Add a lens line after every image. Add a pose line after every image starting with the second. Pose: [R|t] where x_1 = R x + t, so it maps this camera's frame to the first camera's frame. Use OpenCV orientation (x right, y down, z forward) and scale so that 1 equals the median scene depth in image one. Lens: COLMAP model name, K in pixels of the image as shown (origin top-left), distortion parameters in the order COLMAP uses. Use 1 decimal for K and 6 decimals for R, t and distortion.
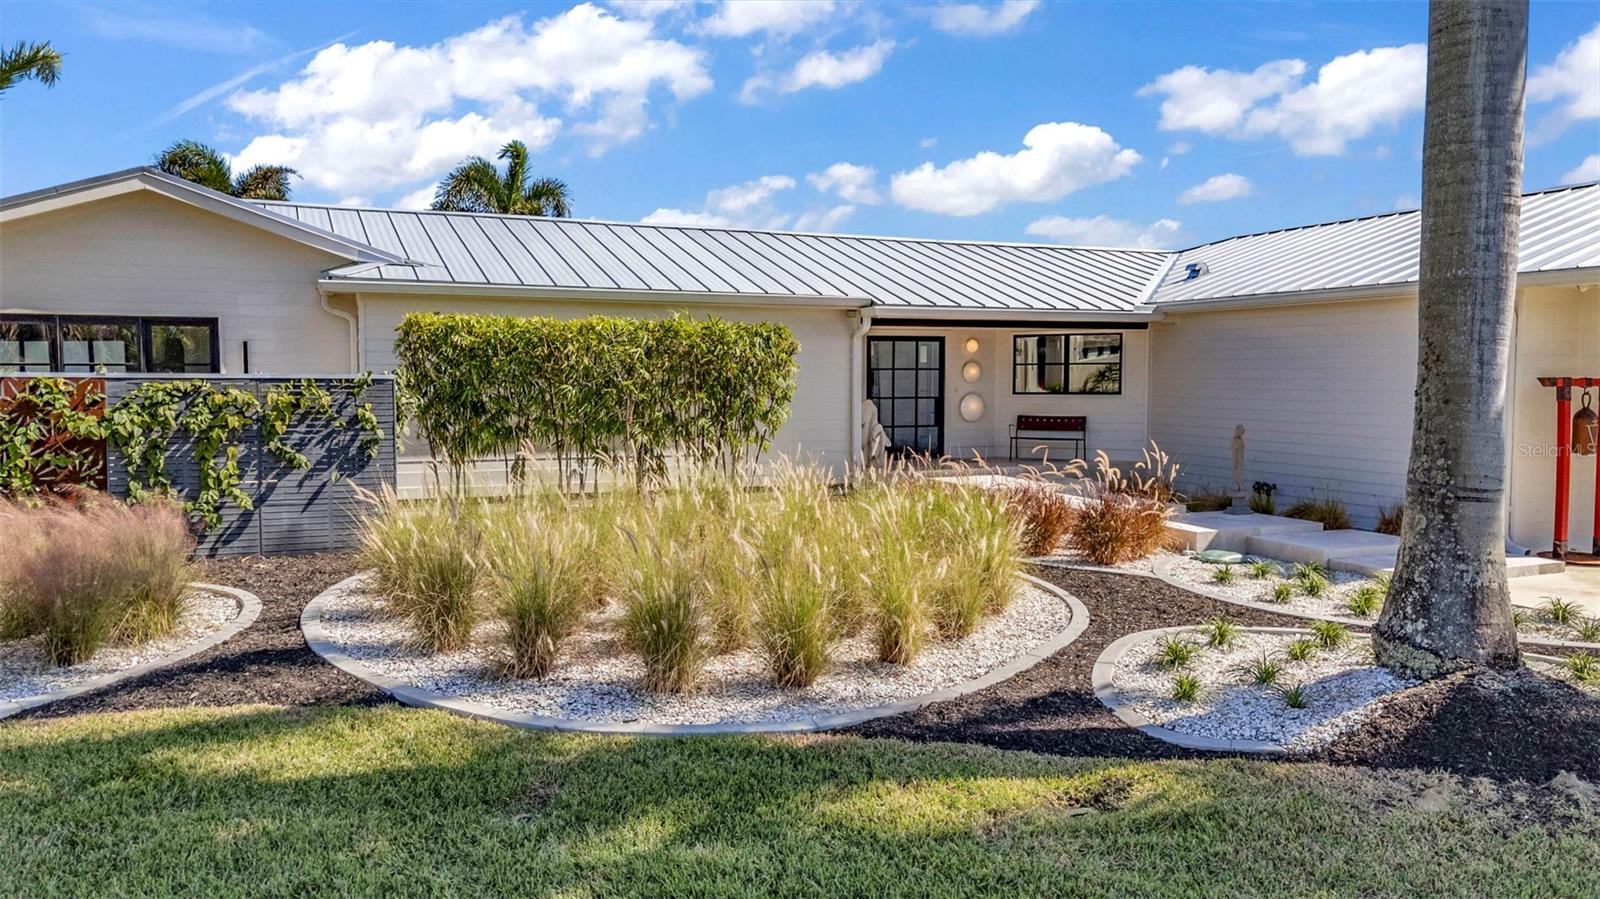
lens RADIAL K [[1178.9, 0, 799.8], [0, 1178.9, 446.7], [0, 0, 1]] dist [0.070420, -0.066265]
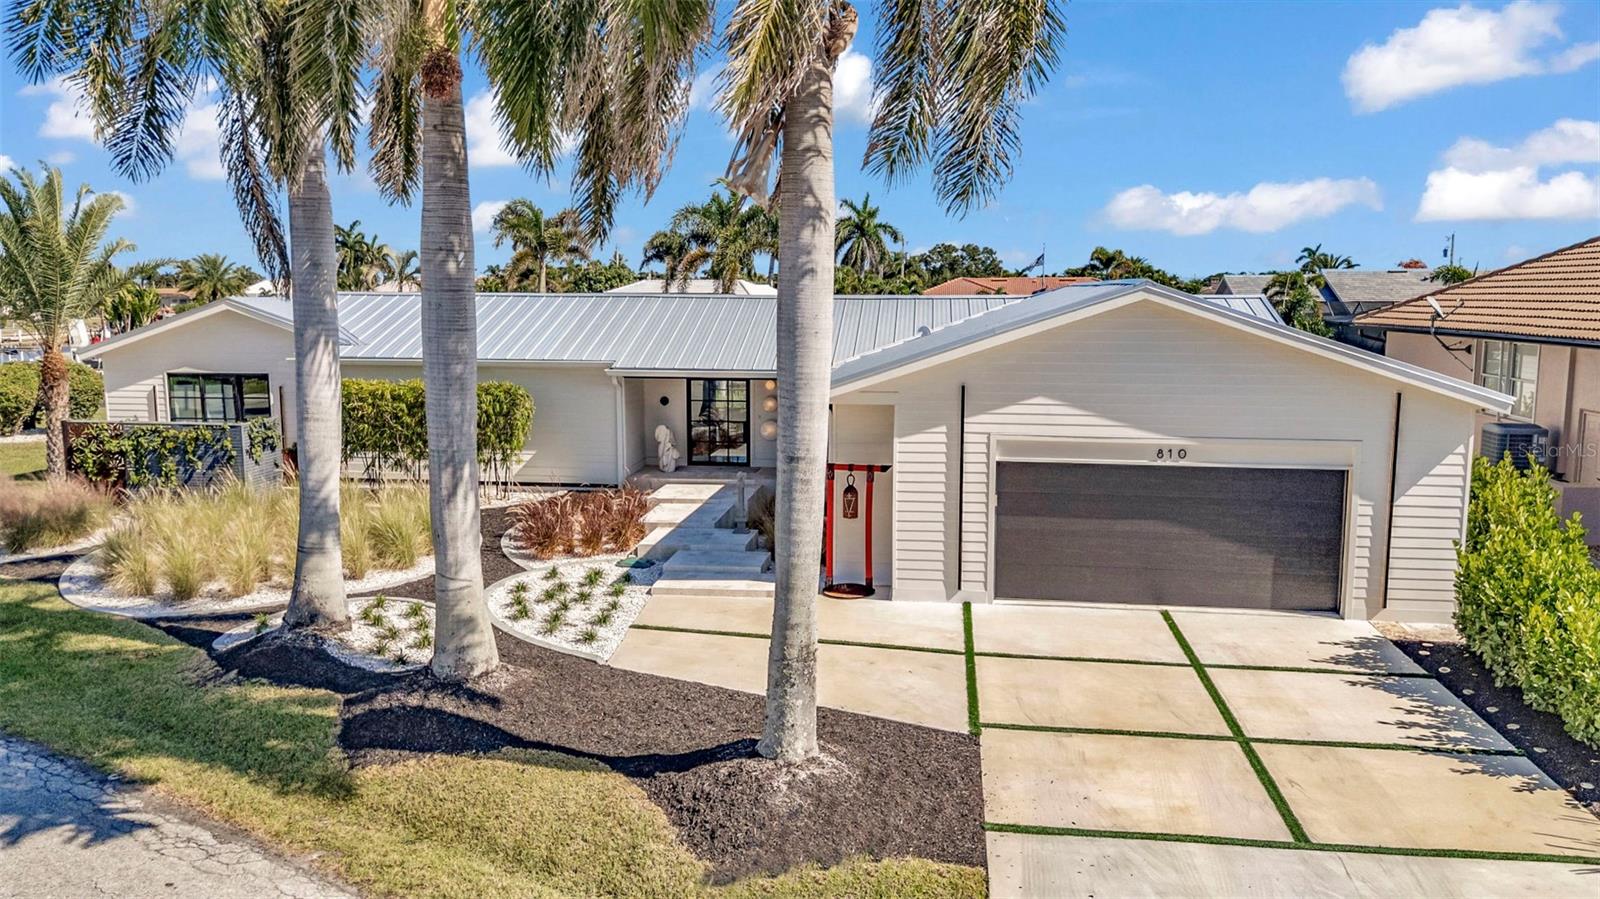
lens RADIAL K [[1178.9, 0, 800.8], [0, 1178.9, 454.8], [0, 0, 1]] dist [0.070420, -0.066265]
pose [[0.863162, 0.070470, -0.499986, 1.498875], [-0.032169, 0.995876, 0.084828, -0.212836], [0.503902, -0.057136, 0.861869, -0.248768]]
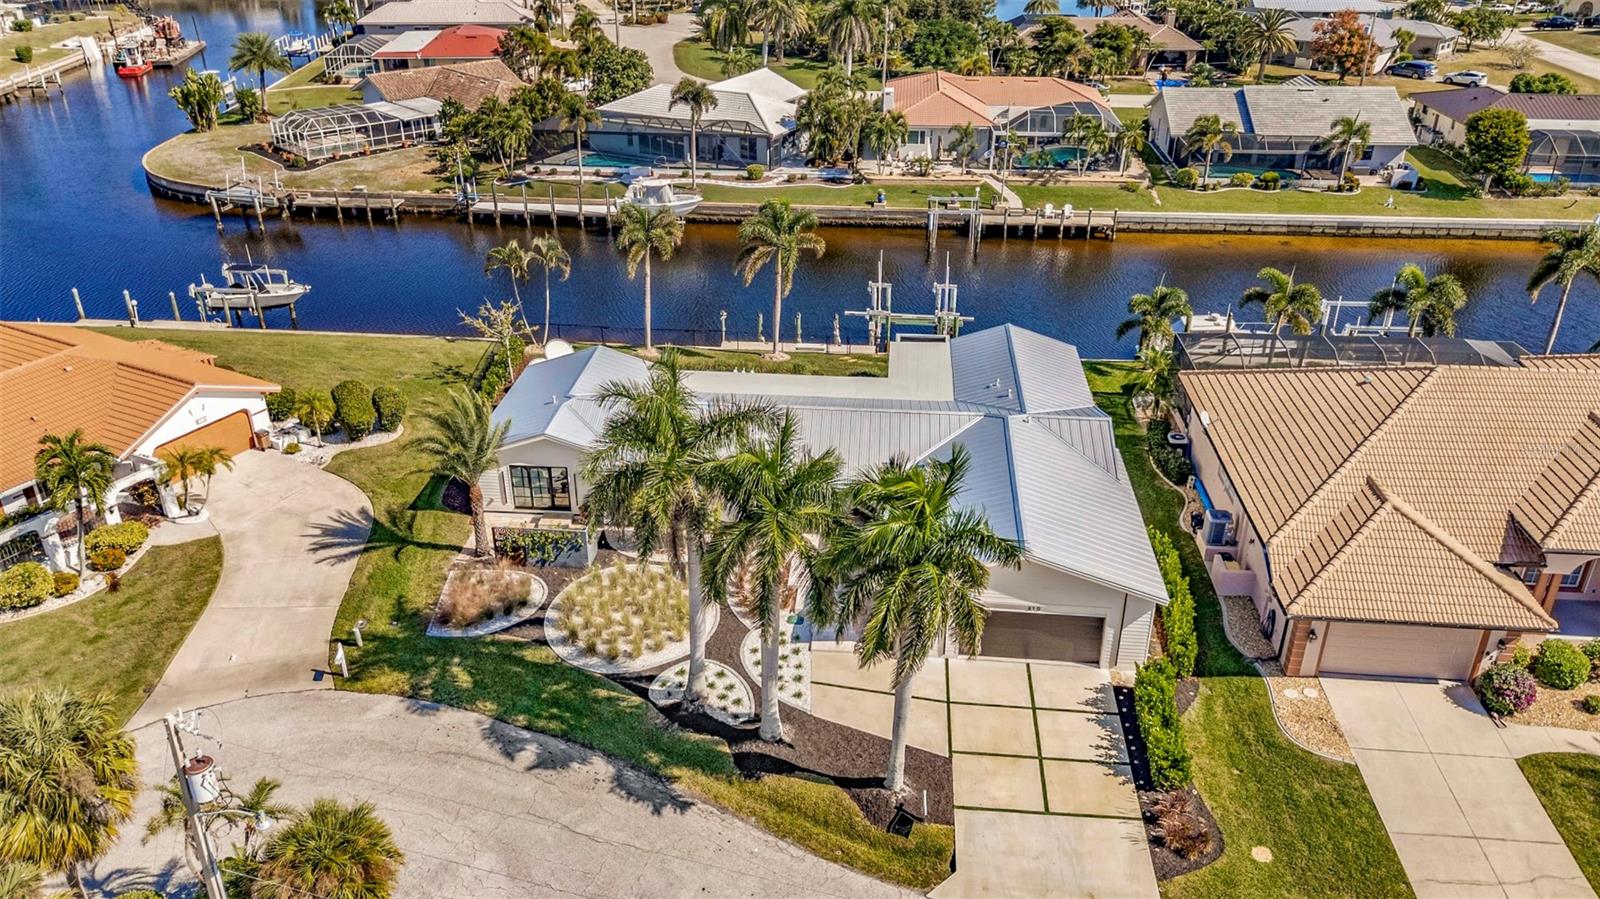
lens RADIAL K [[1178.9, 0, 794.2], [0, 1178.9, 450.3], [0, 0, 1]] dist [0.070420, -0.066265]
pose [[0.878668, 0.219606, -0.423929, 1.929256], [-0.031045, 0.912335, 0.408266, -1.987245], [0.476423, -0.345570, 0.808457, -1.802513]]
